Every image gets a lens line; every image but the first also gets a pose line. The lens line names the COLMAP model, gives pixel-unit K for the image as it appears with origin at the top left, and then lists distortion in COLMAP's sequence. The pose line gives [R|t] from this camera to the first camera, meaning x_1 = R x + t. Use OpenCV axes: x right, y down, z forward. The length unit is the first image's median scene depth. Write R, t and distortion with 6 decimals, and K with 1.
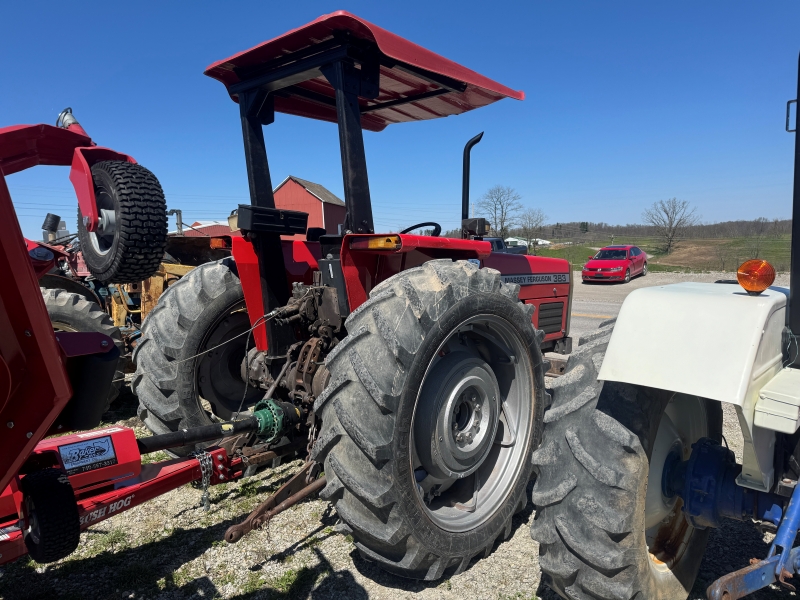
lens RADIAL K [[565.0, 0, 400.0], [0, 565.0, 300.0], [0, 0, 1]] dist [0.099843, -0.131927]
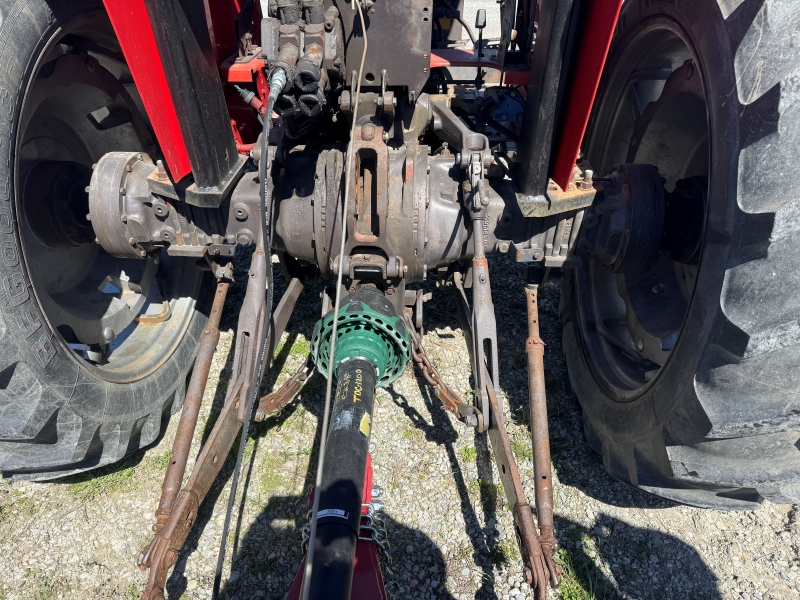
lens RADIAL K [[565.0, 0, 400.0], [0, 565.0, 300.0], [0, 0, 1]] dist [0.099843, -0.131927]
pose [[0.772927, -0.376882, 0.510435, -0.480479], [0.051073, 0.838820, 0.542008, -0.062865], [-0.632436, -0.392863, 0.667595, 0.810347]]
